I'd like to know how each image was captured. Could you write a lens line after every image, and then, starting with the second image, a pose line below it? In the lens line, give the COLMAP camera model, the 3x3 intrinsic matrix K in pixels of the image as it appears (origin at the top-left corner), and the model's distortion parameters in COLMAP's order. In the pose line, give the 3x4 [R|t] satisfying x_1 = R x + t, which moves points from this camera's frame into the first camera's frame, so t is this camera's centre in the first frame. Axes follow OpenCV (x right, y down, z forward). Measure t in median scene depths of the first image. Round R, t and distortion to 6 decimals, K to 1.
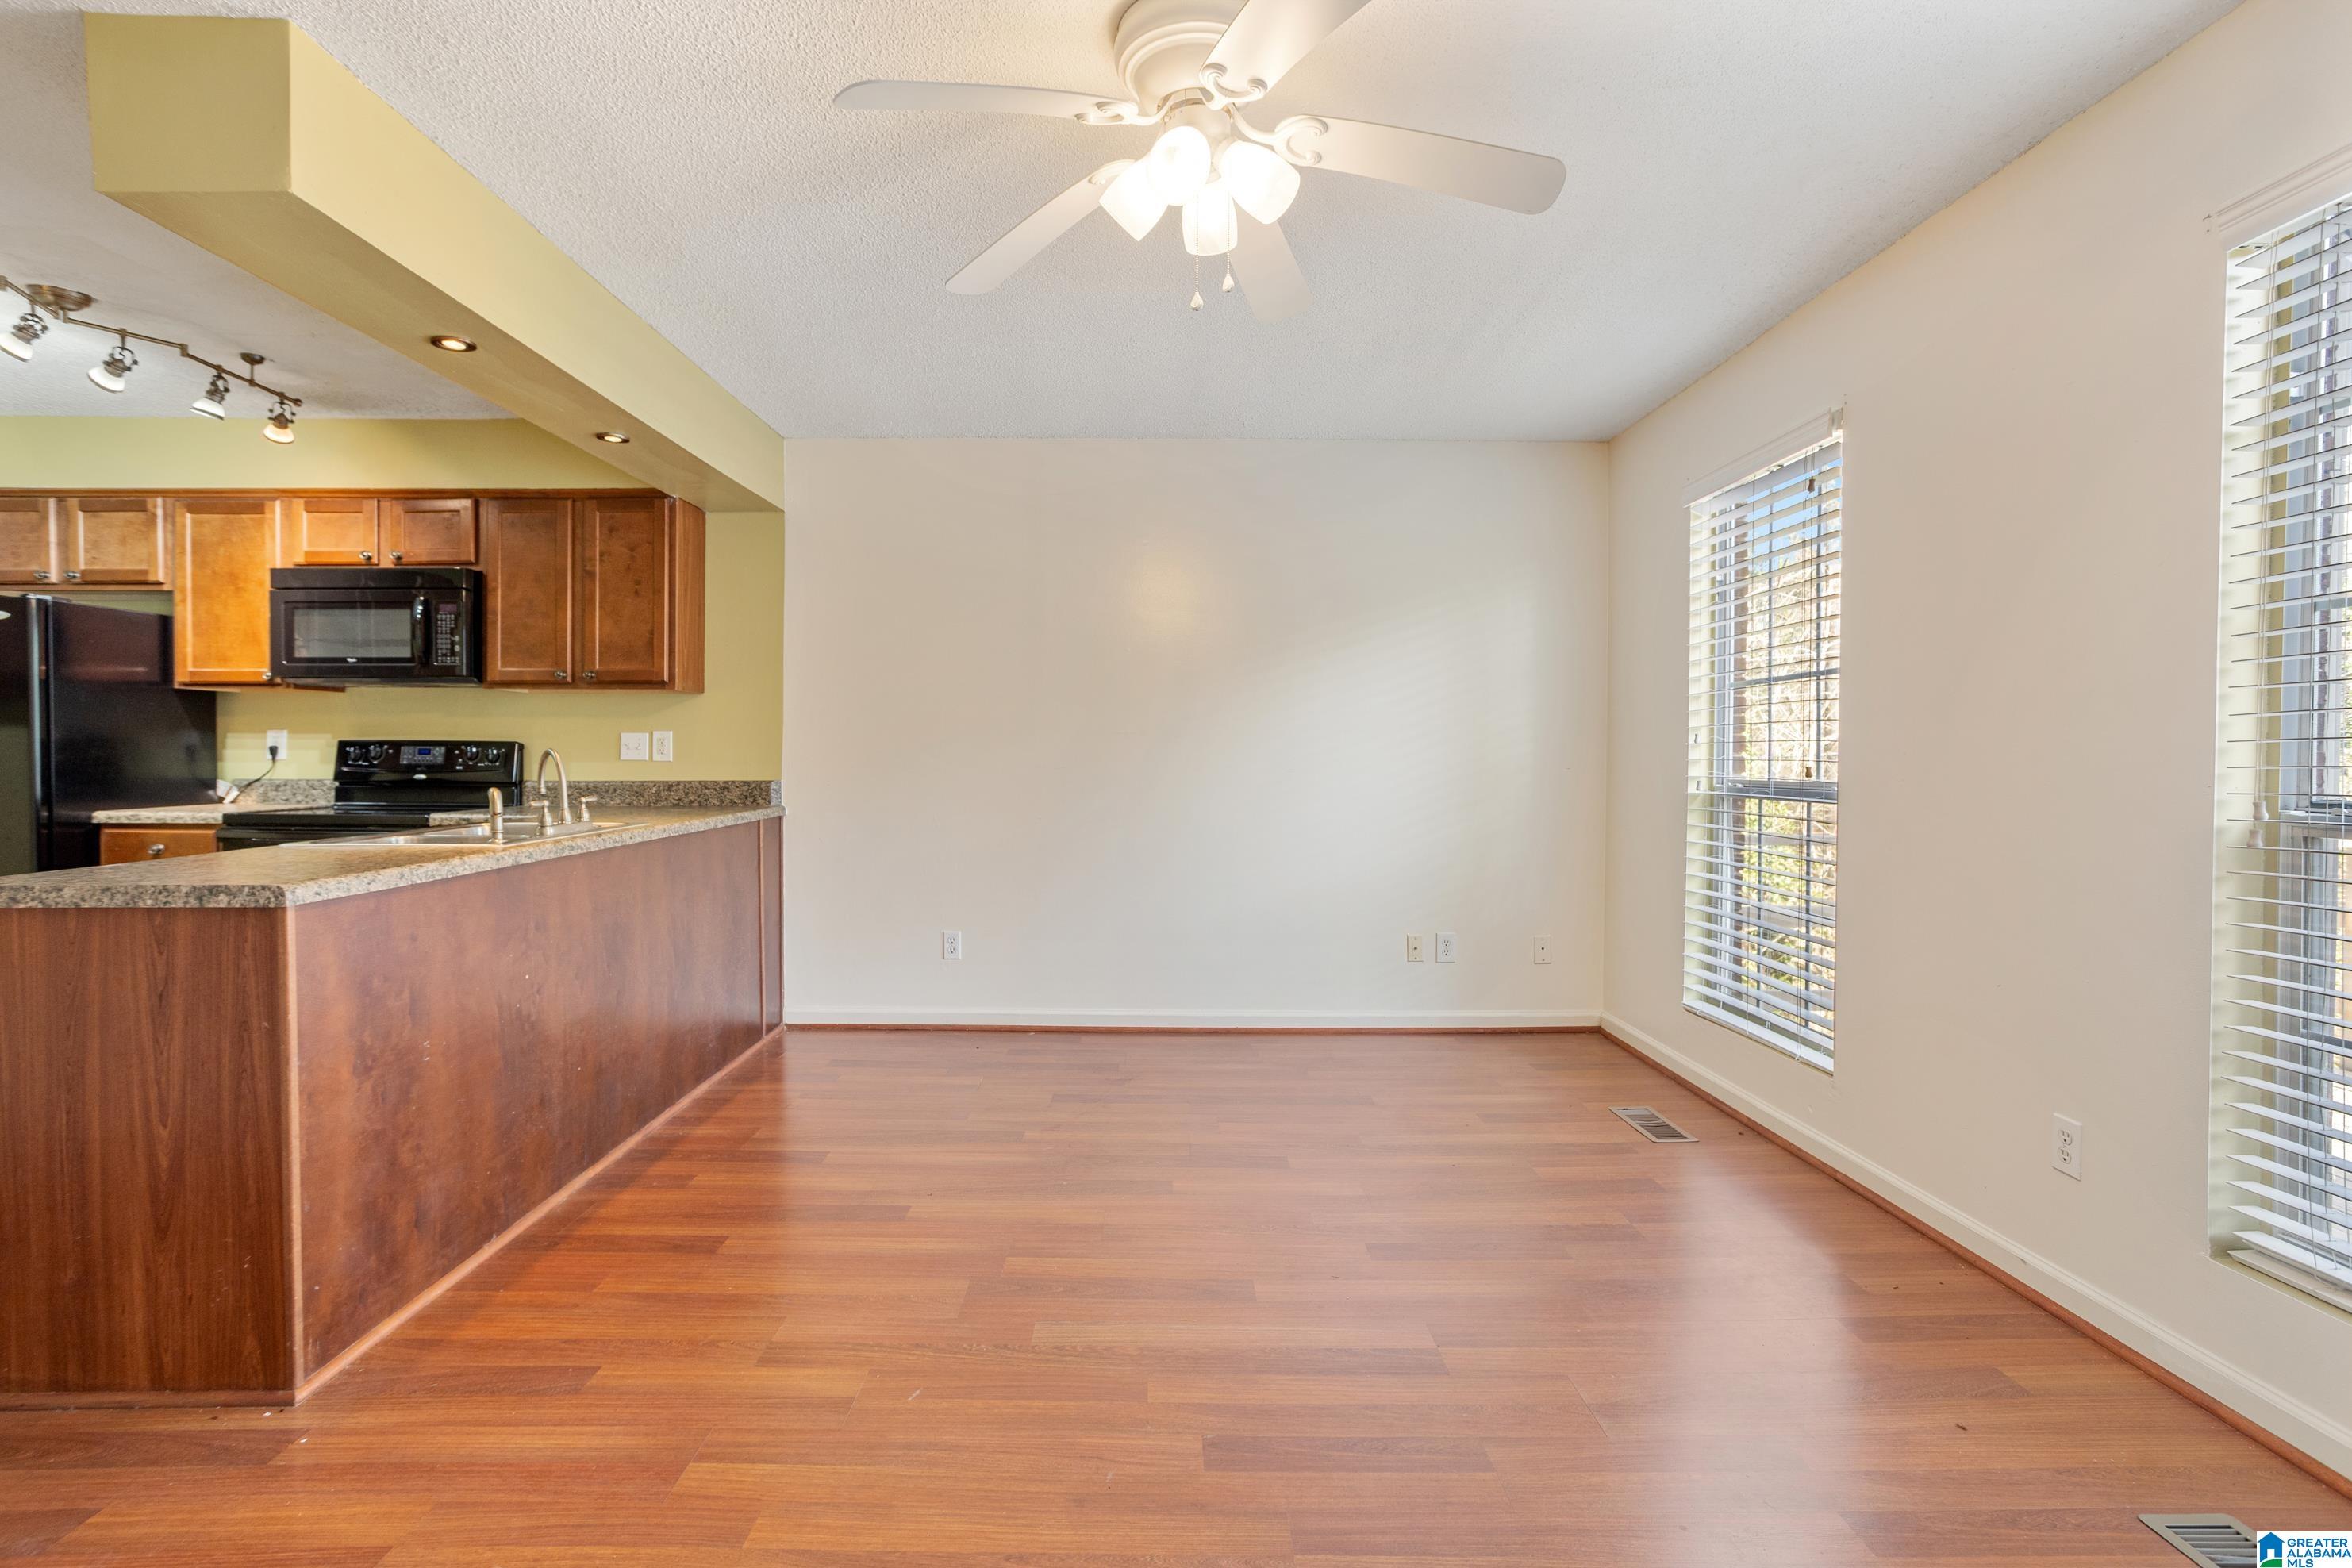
lens RADIAL K [[1127.4, 0, 1161.3], [0, 1127.4, 773.8], [0, 0, 1]] dist [-0.014363, 0.004198]
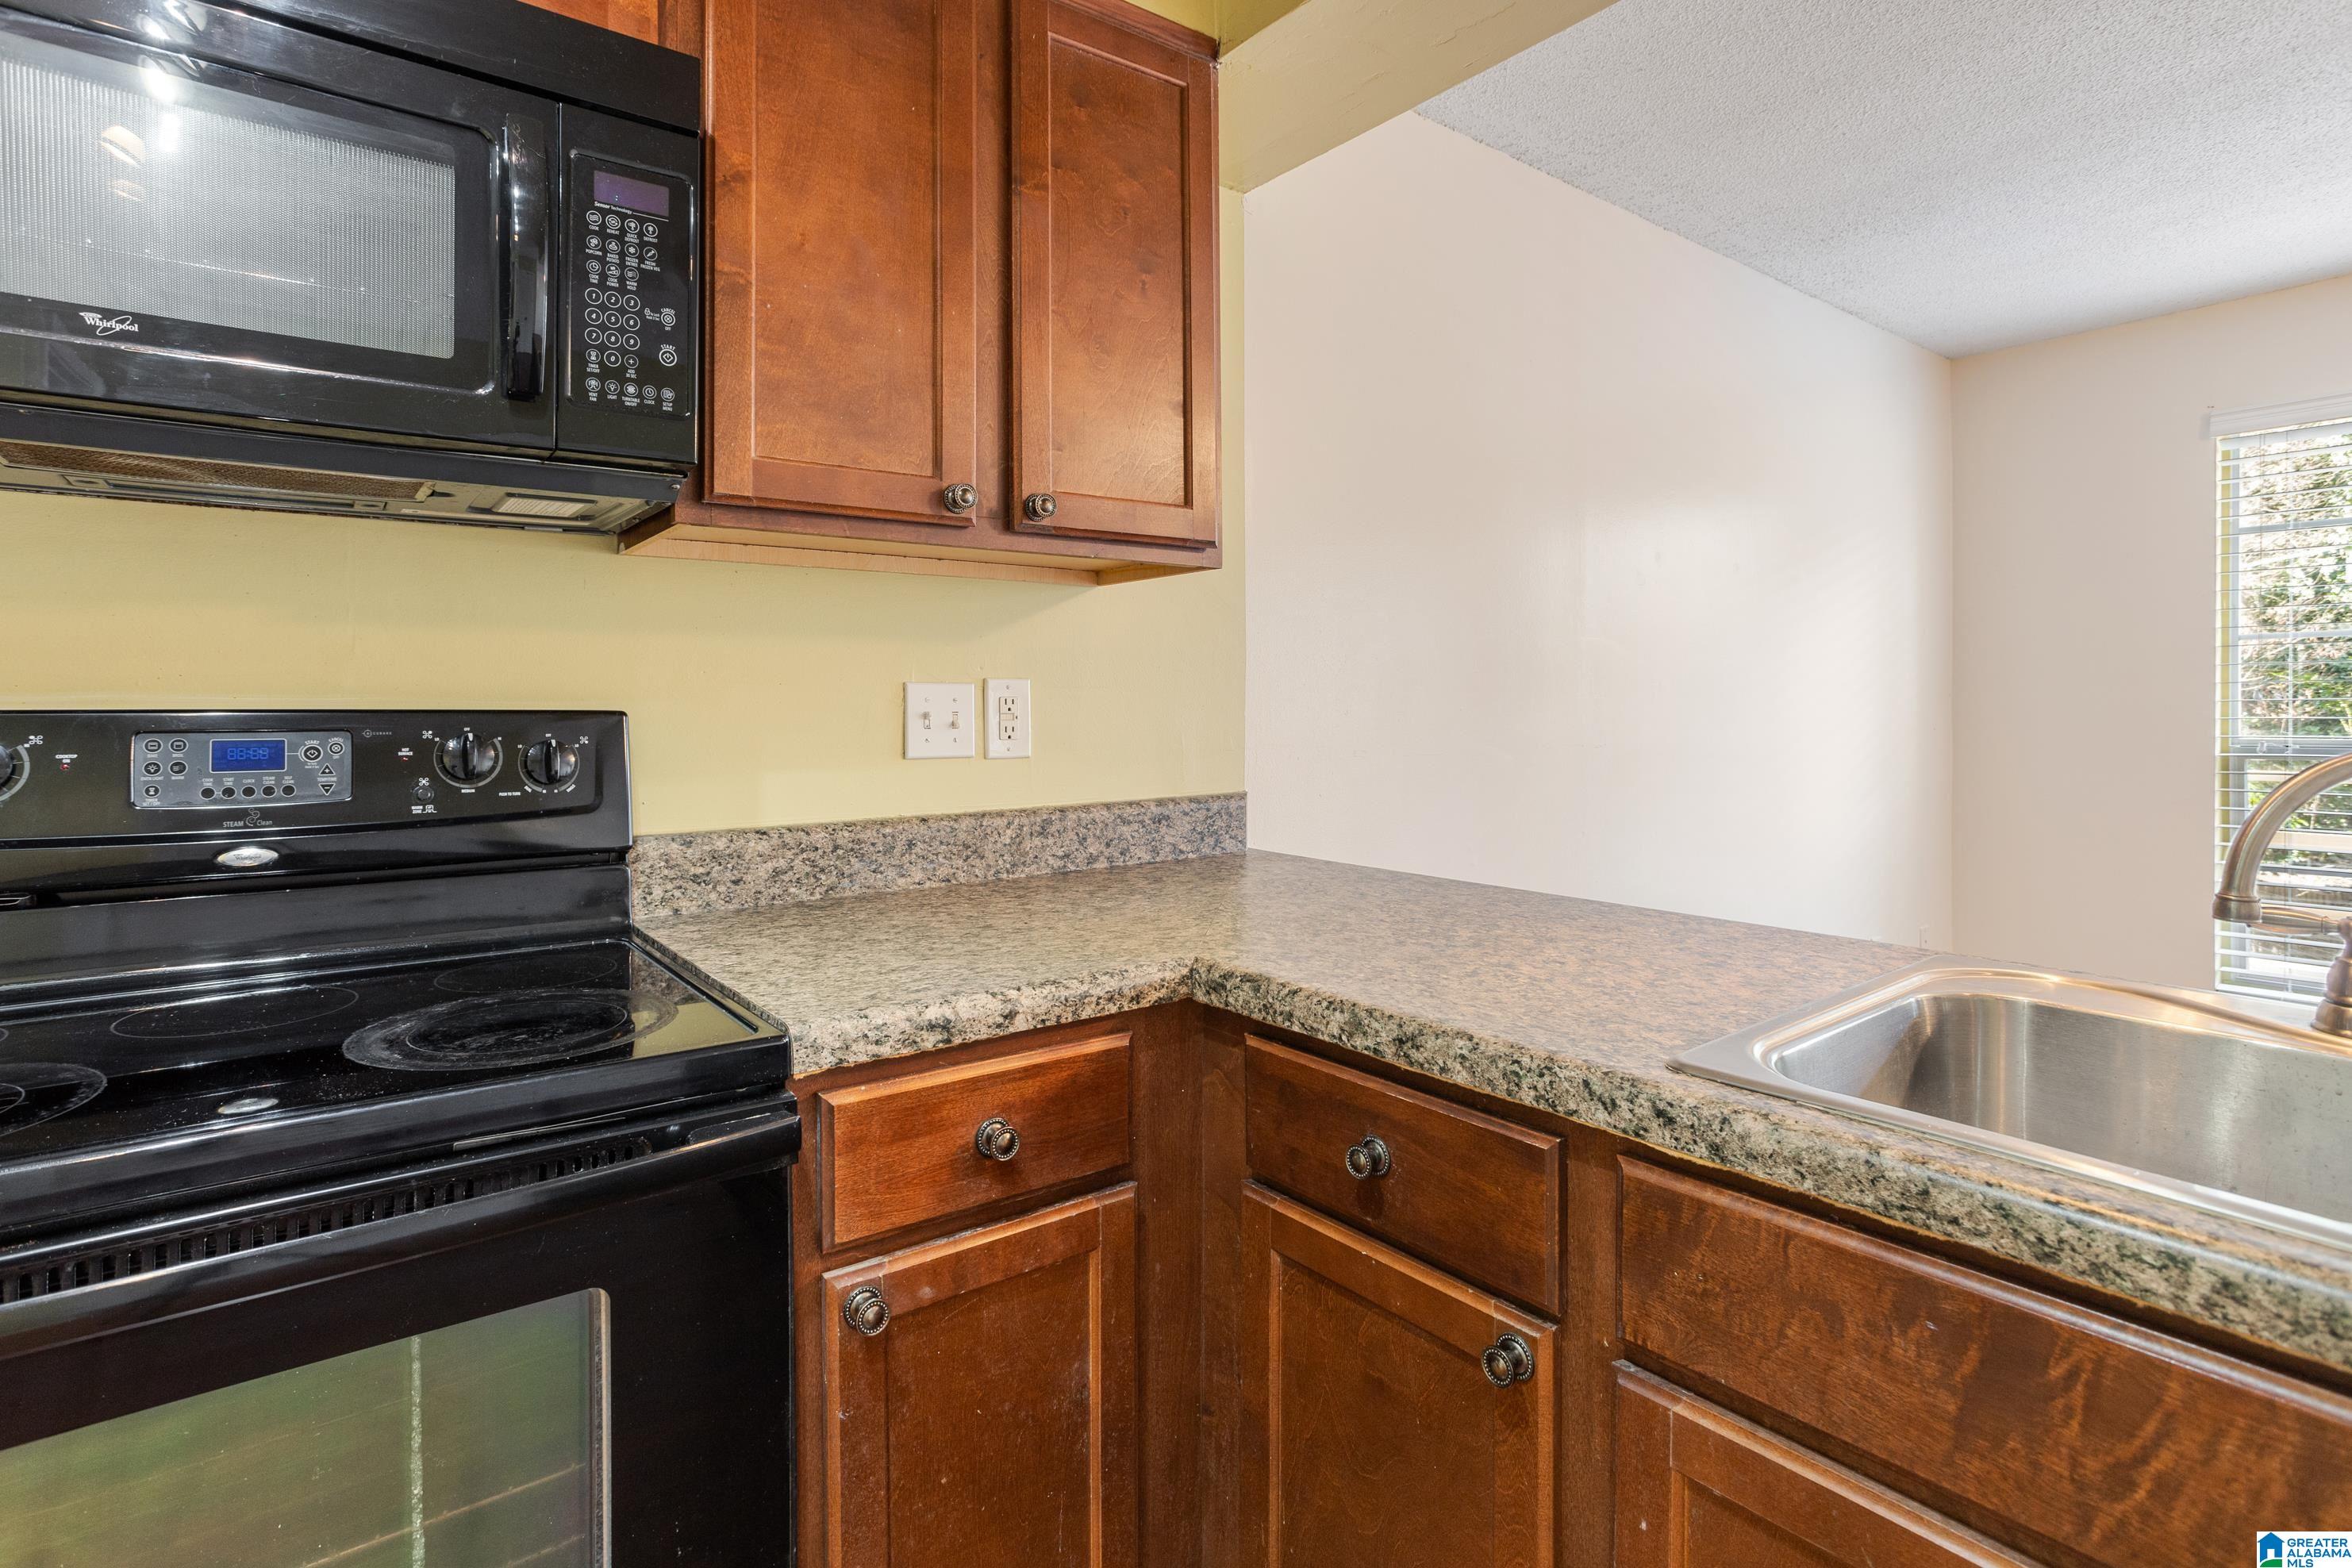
lens RADIAL K [[1162.8, 0, 1153.0], [0, 1162.8, 699.0], [0, 0, 1]] dist [-0.046029, 0.019271]
pose [[0.796950, -0.007219, 0.604002, -0.683939], [0.020351, 0.999682, -0.014903, -0.025753], [-0.603703, 0.024169, 0.796843, 0.706354]]
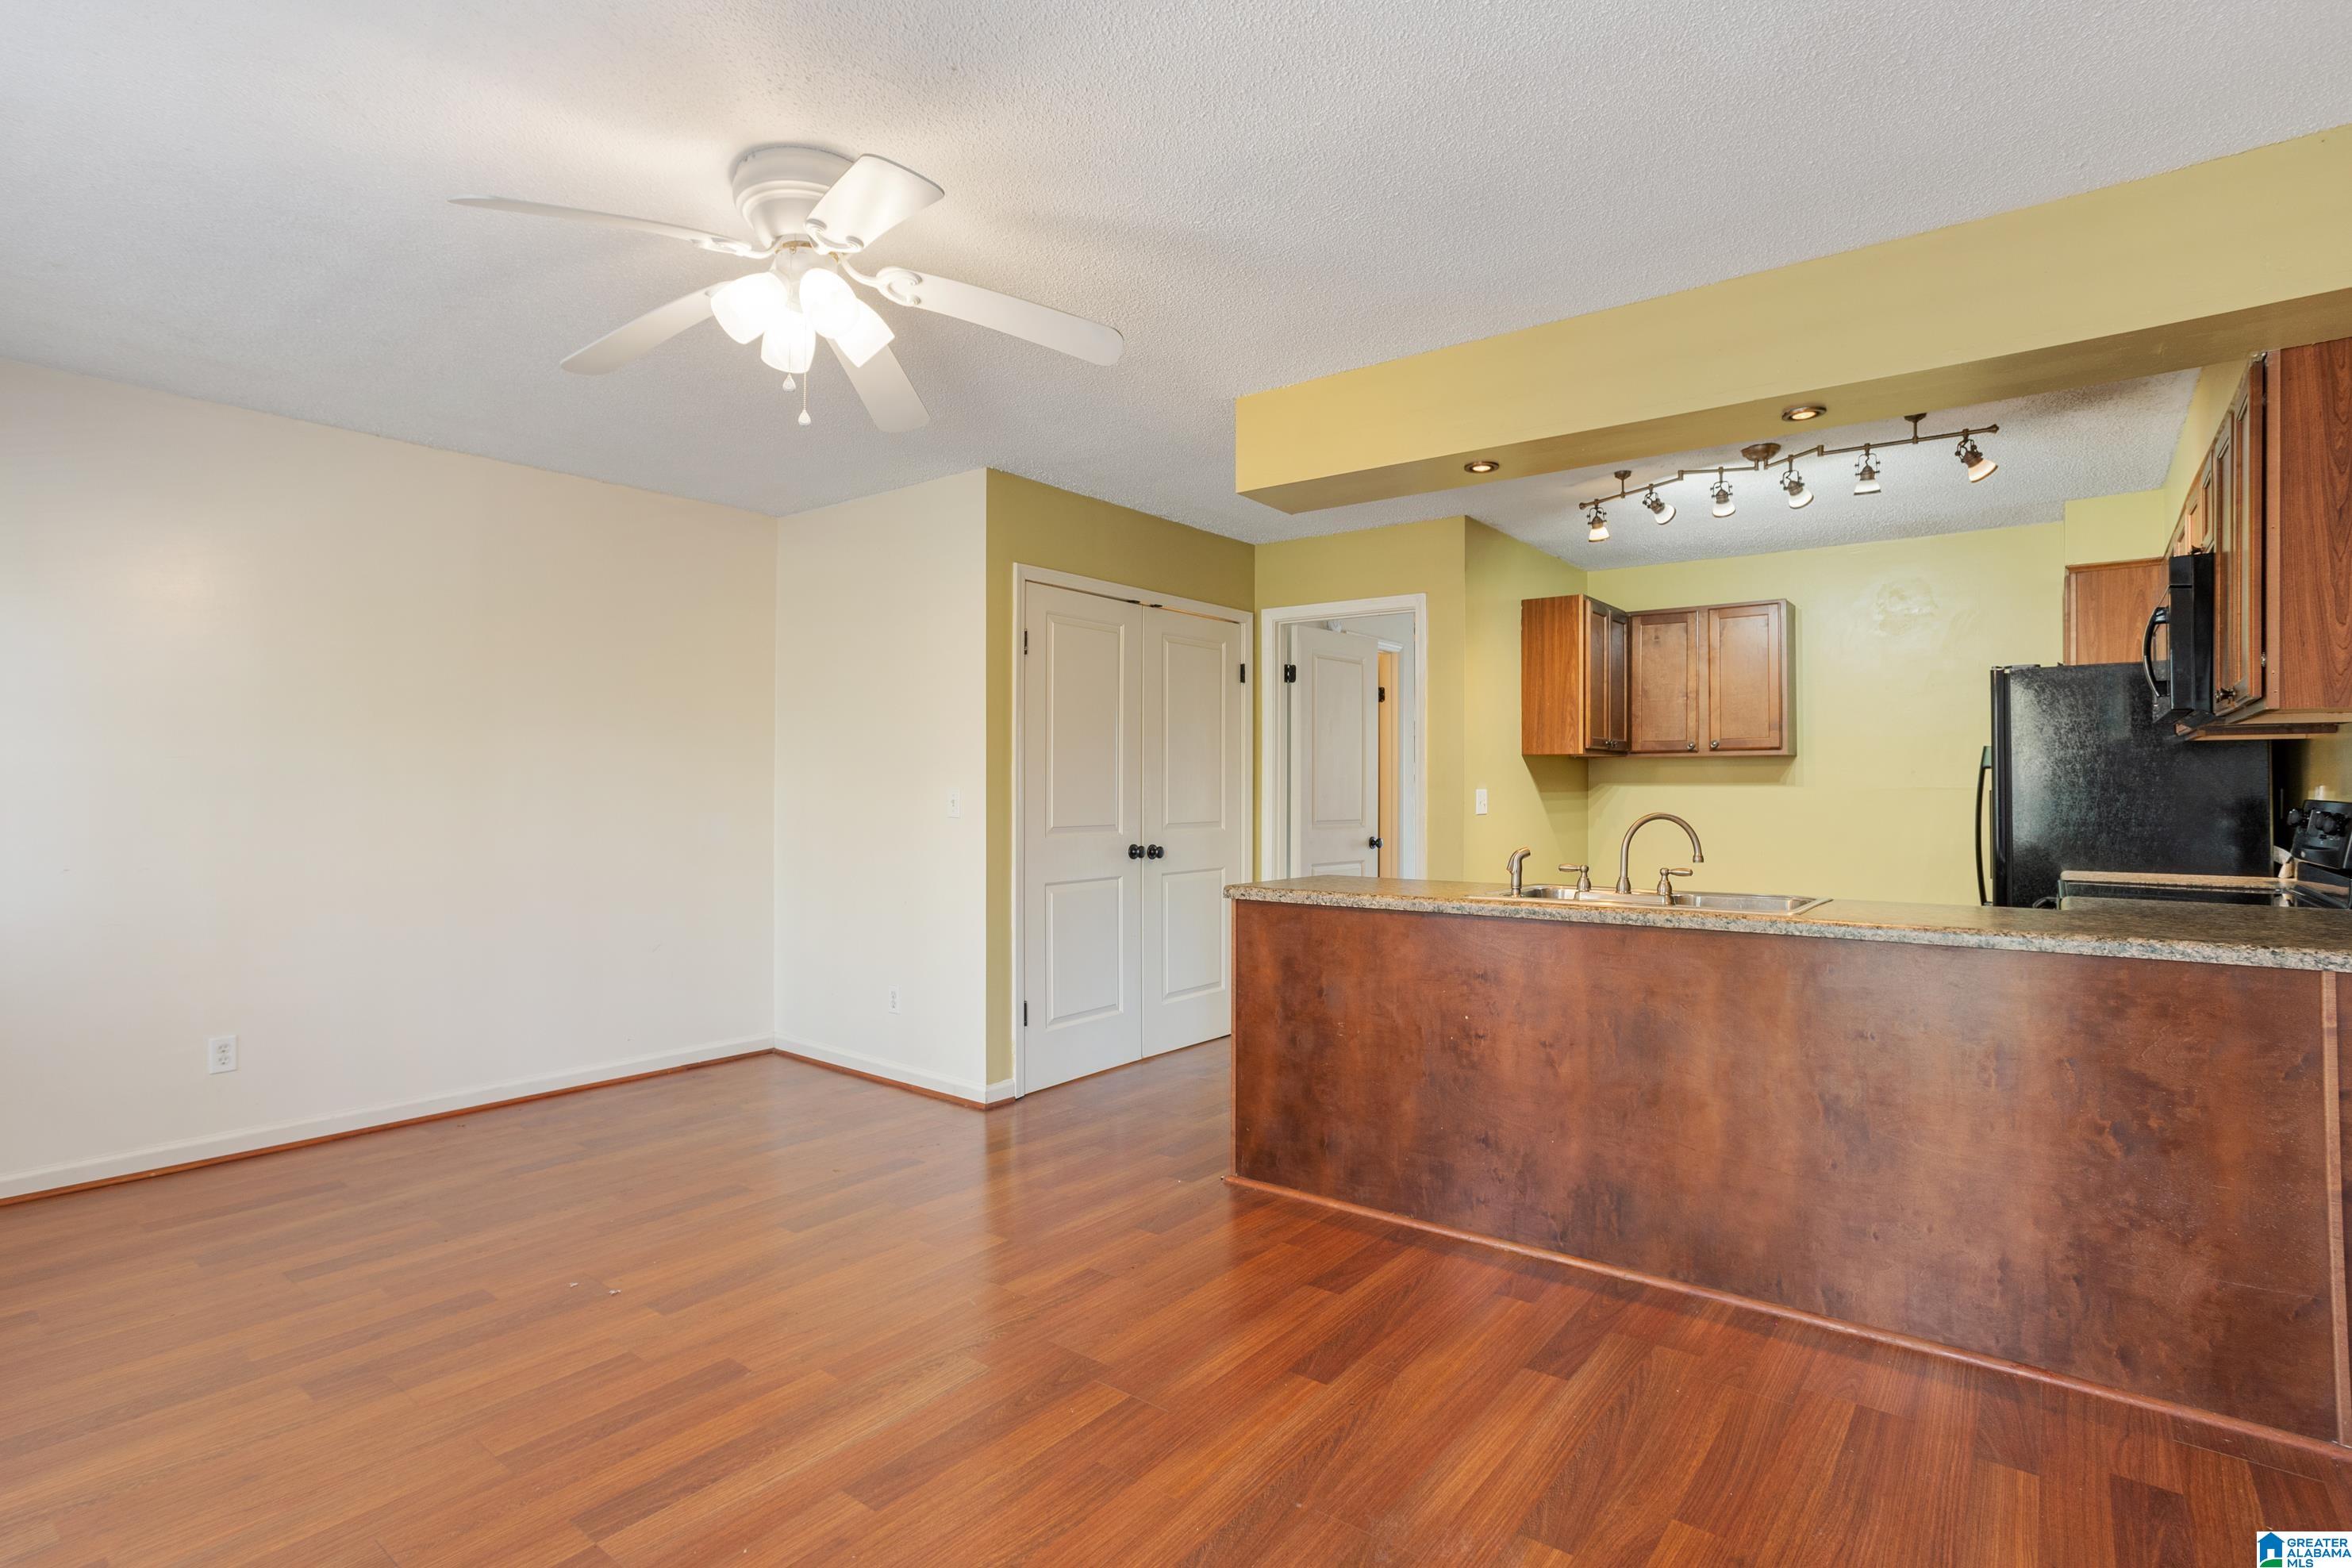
lens RADIAL K [[1162.8, 0, 1166.6], [0, 1162.8, 792.1], [0, 0, 1]] dist [-0.046029, 0.019271]
pose [[-0.612843, -0.002910, -0.790199, 0.324913], [-0.021211, 0.999693, 0.012769, -0.031077], [0.789920, 0.024587, -0.612717, 0.912257]]
